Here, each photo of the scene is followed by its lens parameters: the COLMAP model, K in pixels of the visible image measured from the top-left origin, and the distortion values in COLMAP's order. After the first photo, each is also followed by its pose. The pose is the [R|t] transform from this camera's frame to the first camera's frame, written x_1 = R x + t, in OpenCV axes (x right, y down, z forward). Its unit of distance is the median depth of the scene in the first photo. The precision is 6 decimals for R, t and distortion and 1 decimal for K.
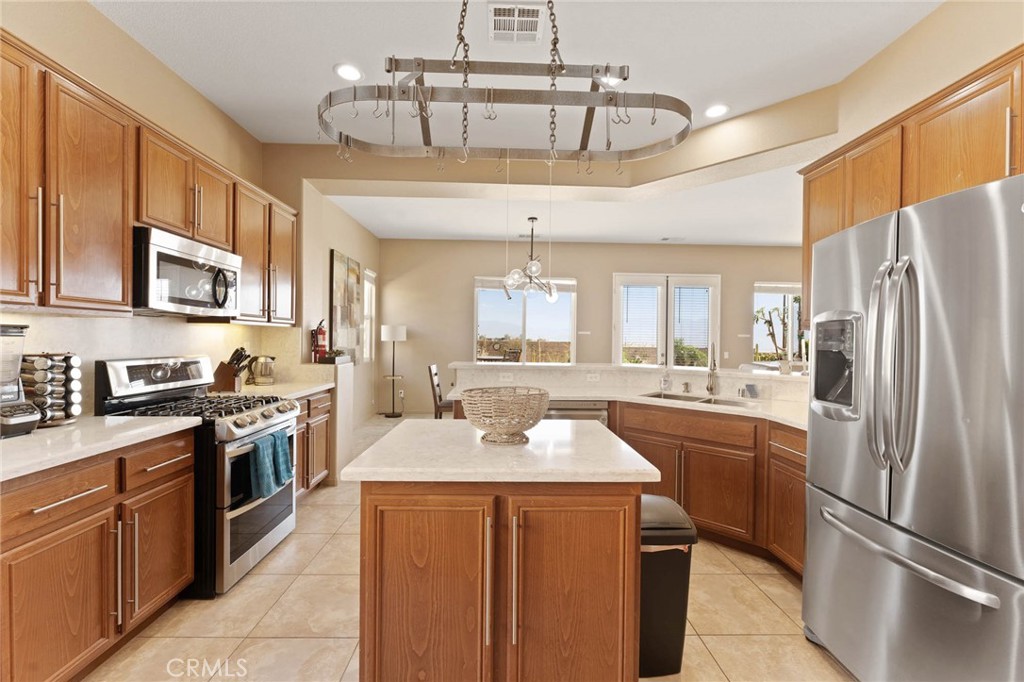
lens RADIAL K [[427.5, 0, 505.3], [0, 427.5, 344.2], [0, 0, 1]] dist [0.000669, 0.000070]
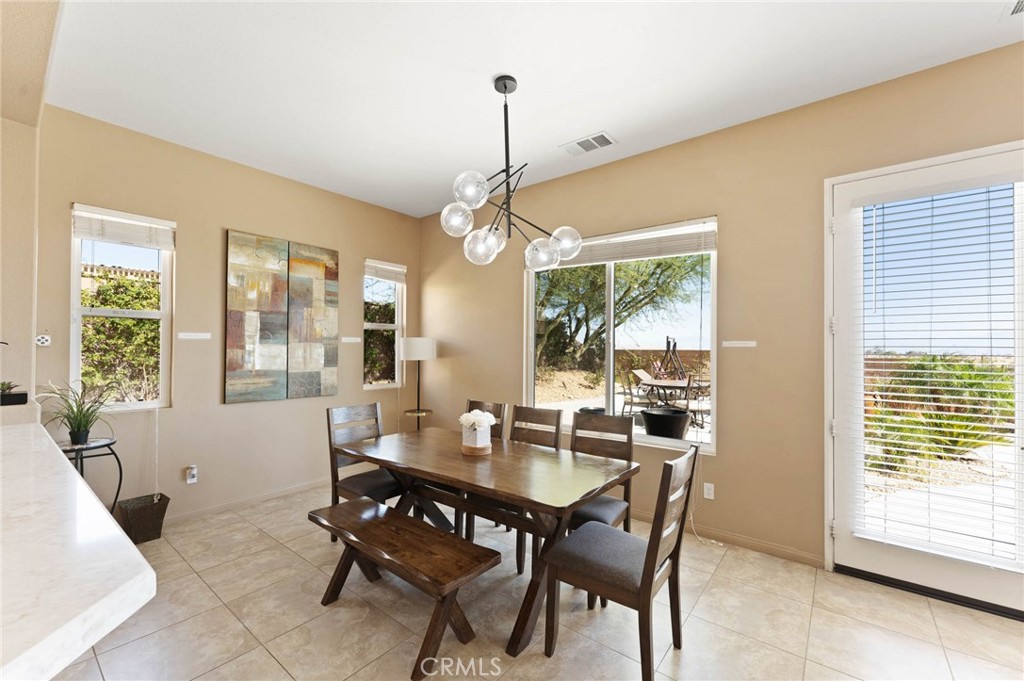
lens RADIAL K [[417.4, 0, 513.0], [0, 417.4, 345.8], [0, 0, 1]] dist [0.001285, 0.000105]
pose [[0.772739, -0.013902, -0.634571, 0.531265], [-0.003710, 0.999644, -0.026418, -0.026336], [0.634713, 0.022768, 0.772413, 1.089230]]
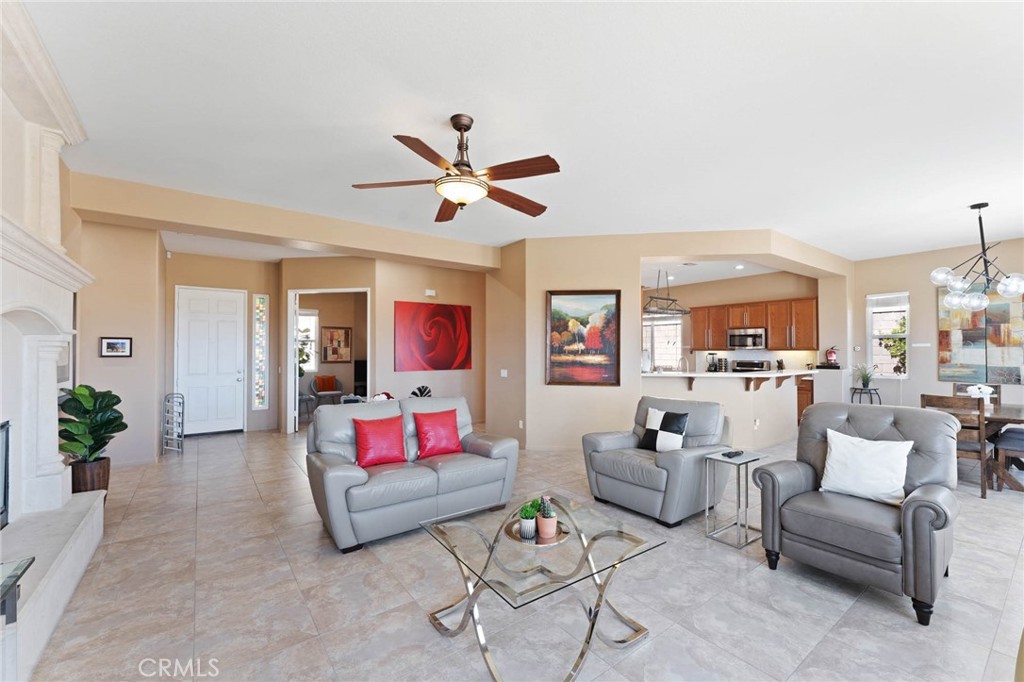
lens RADIAL K [[417.4, 0, 513.0], [0, 417.4, 346.3], [0, 0, 1]] dist [0.001285, 0.000105]
pose [[-0.807650, -0.019976, -0.589324, 1.933215], [-0.017310, 0.999798, -0.010167, -0.014617], [0.589408, 0.001990, -0.807833, 1.776165]]
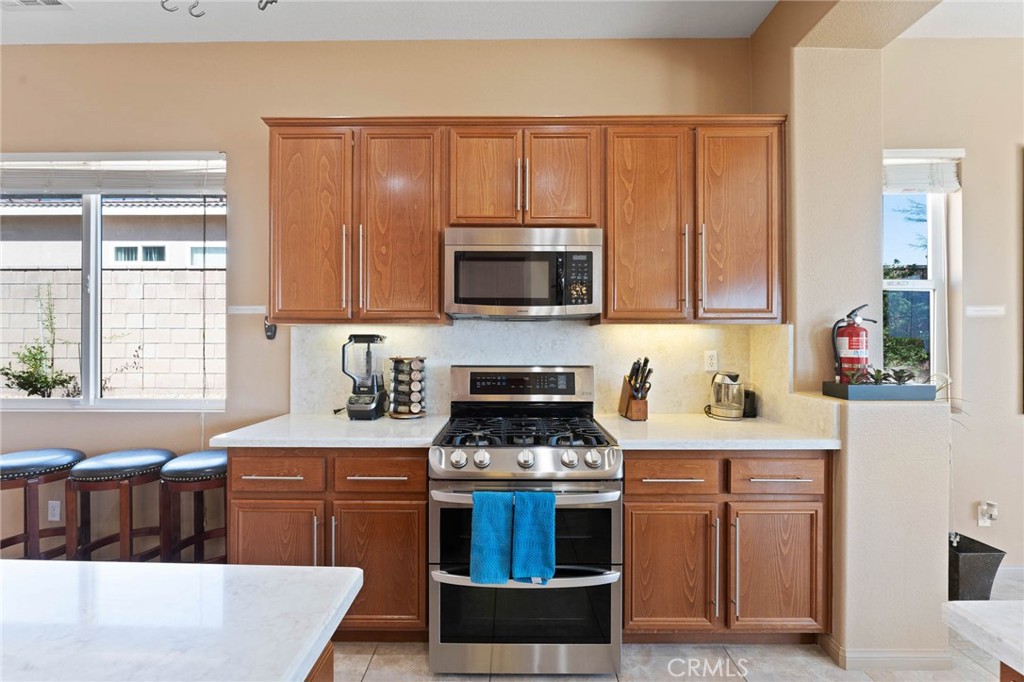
lens RADIAL K [[427.5, 0, 505.3], [0, 427.5, 344.2], [0, 0, 1]] dist [0.000669, 0.000070]
pose [[-0.021234, -0.016769, -0.999634, 0.065975], [-0.013292, 0.999776, -0.016489, -0.000227], [0.999686, 0.012937, -0.021452, 0.654353]]
